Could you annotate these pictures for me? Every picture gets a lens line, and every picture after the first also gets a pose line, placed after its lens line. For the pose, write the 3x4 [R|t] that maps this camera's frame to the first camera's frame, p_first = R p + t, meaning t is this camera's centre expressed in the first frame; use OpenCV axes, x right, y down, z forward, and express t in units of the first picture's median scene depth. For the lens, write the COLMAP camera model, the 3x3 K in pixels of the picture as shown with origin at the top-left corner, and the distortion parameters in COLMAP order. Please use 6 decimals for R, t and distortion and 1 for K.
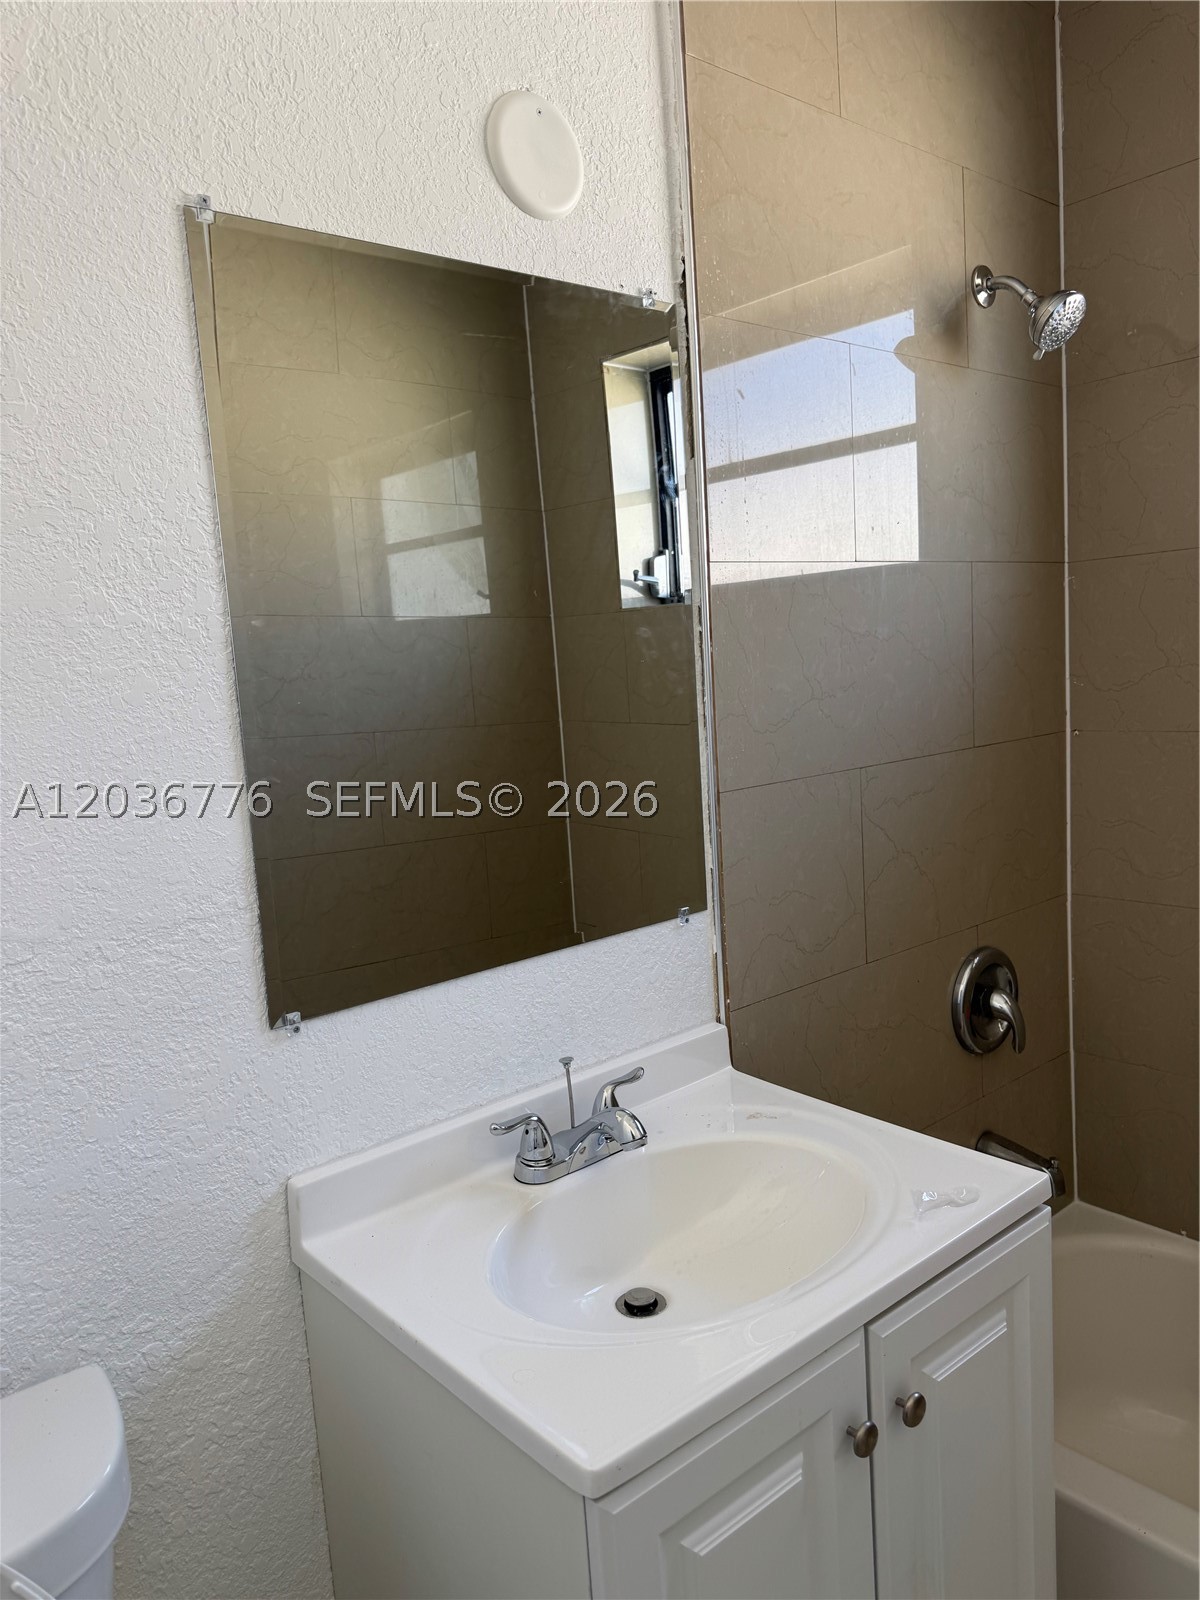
lens RADIAL K [[1113.1, 0, 606.1], [0, 1113.1, 795.0], [0, 0, 1]] dist [0.037334, -0.045680]
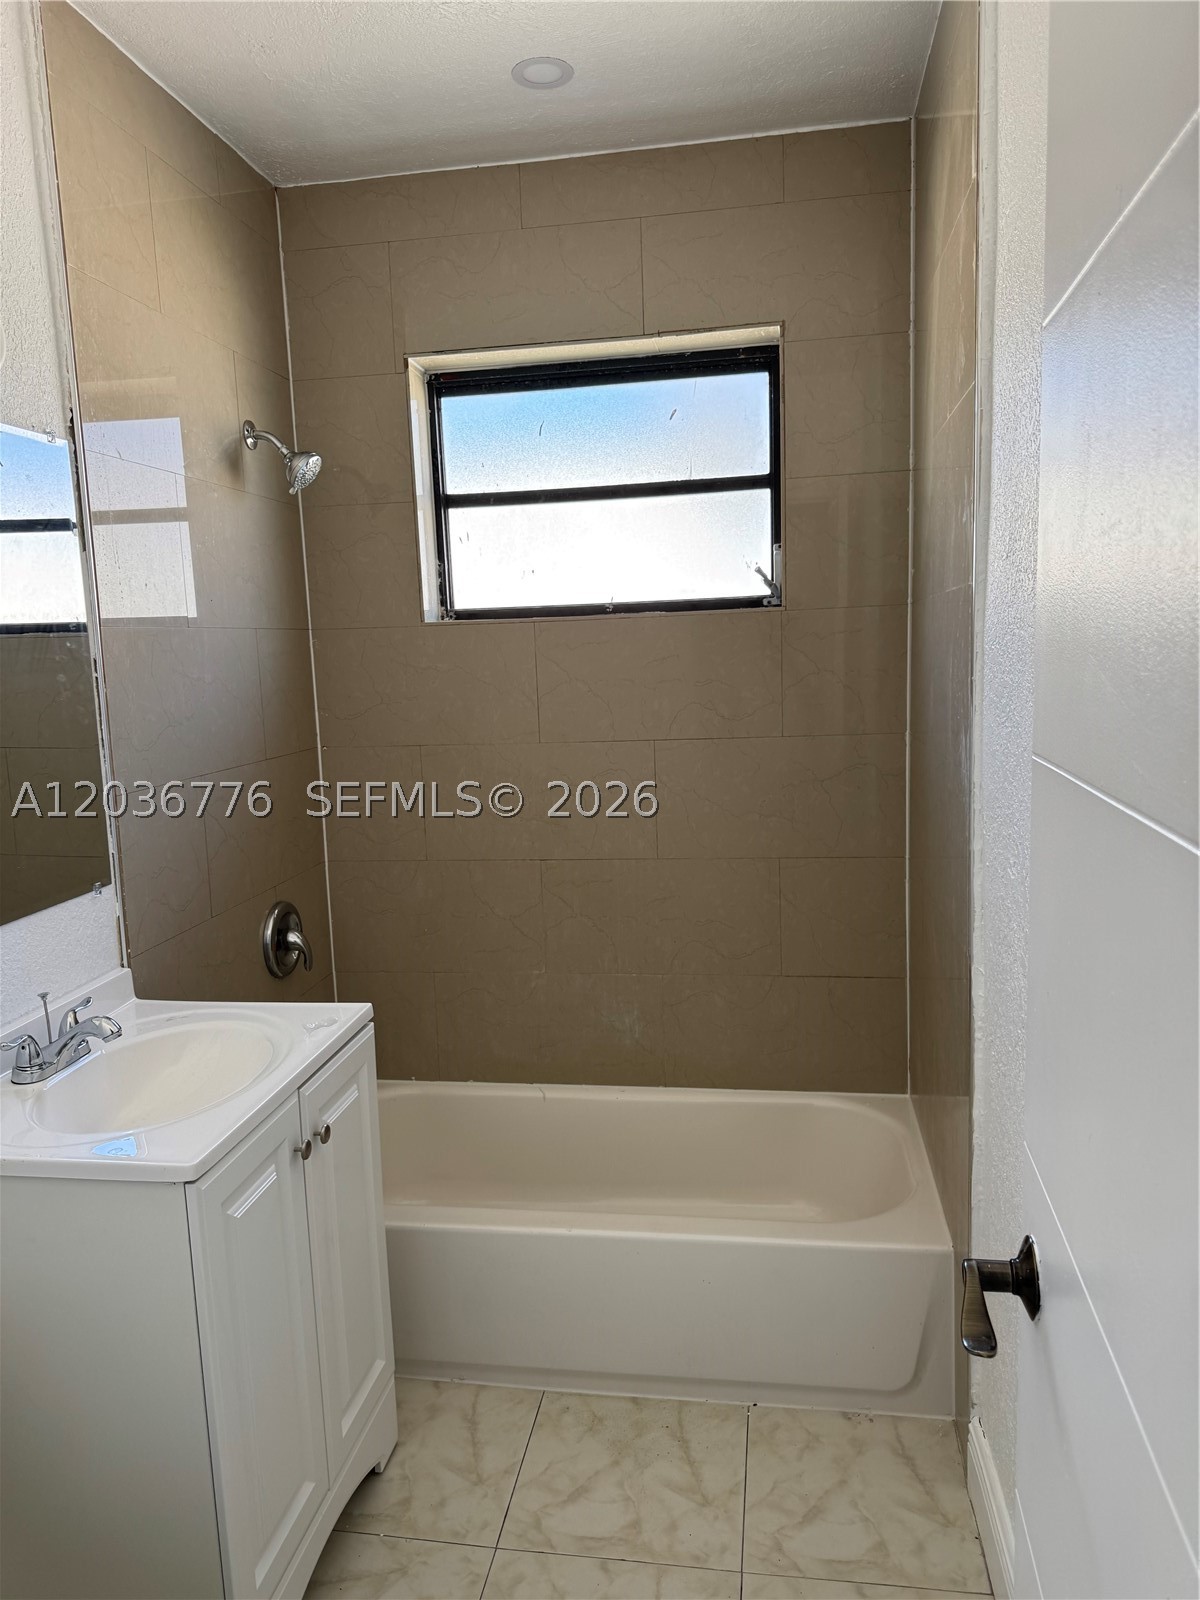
lens RADIAL K [[1113.1, 0, 600.3], [0, 1113.1, 798.7], [0, 0, 1]] dist [0.037334, -0.045680]
pose [[0.750964, -0.056486, 0.657923, -0.357828], [0.067357, 0.997690, 0.008774, 0.028630], [-0.656899, 0.037727, 0.753034, -0.422512]]
